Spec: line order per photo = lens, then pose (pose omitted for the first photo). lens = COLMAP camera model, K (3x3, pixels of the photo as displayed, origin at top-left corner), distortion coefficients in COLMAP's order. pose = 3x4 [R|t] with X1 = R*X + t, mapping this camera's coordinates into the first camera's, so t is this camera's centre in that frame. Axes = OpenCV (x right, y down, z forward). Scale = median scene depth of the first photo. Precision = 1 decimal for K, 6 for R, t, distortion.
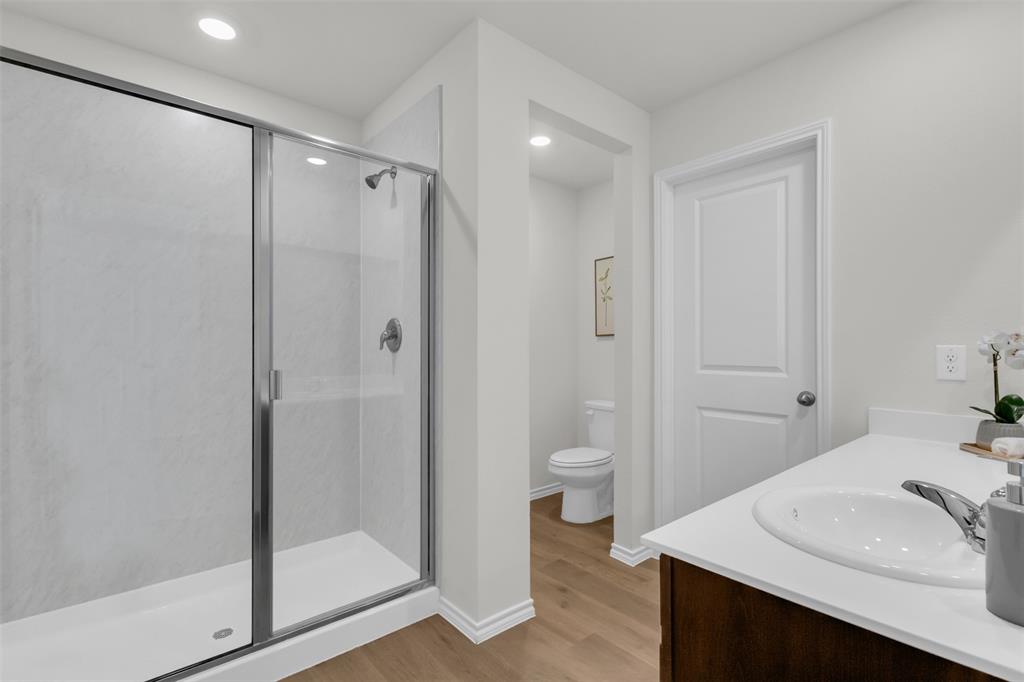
lens RADIAL K [[472.5, 0, 526.4], [0, 472.5, 343.5], [0, 0, 1]] dist [0.000898, -0.000020]
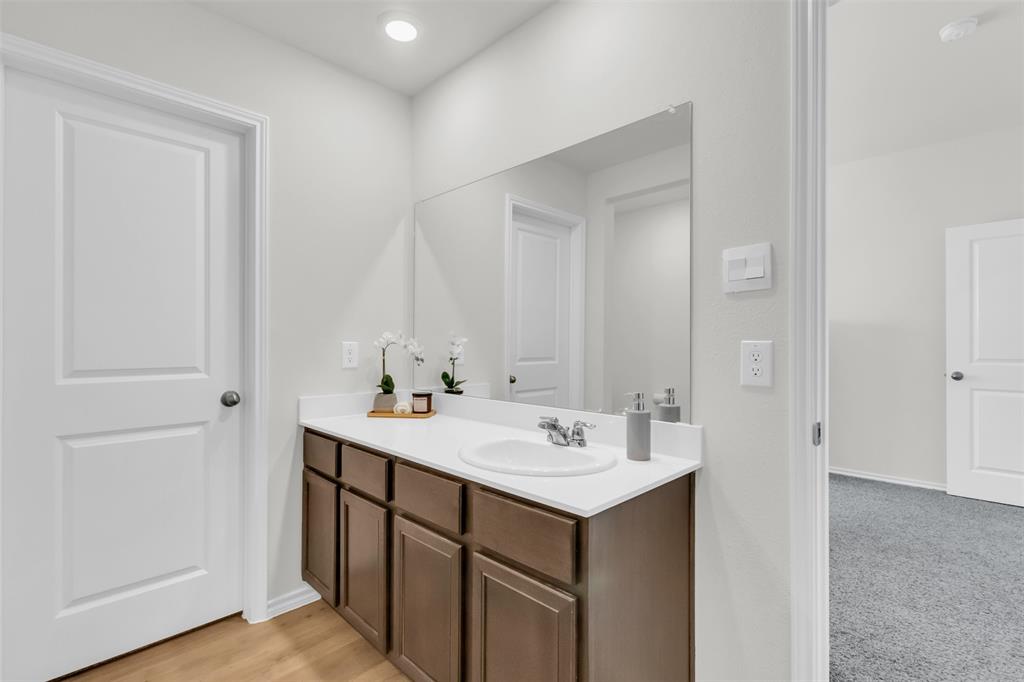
lens RADIAL K [[472.5, 0, 526.4], [0, 472.5, 343.5], [0, 0, 1]] dist [0.000898, -0.000020]
pose [[-0.087060, -0.001669, 0.996202, -0.377811], [-0.008237, 0.999966, 0.000956, 0.001791], [-0.996169, -0.008123, -0.087071, 0.484047]]
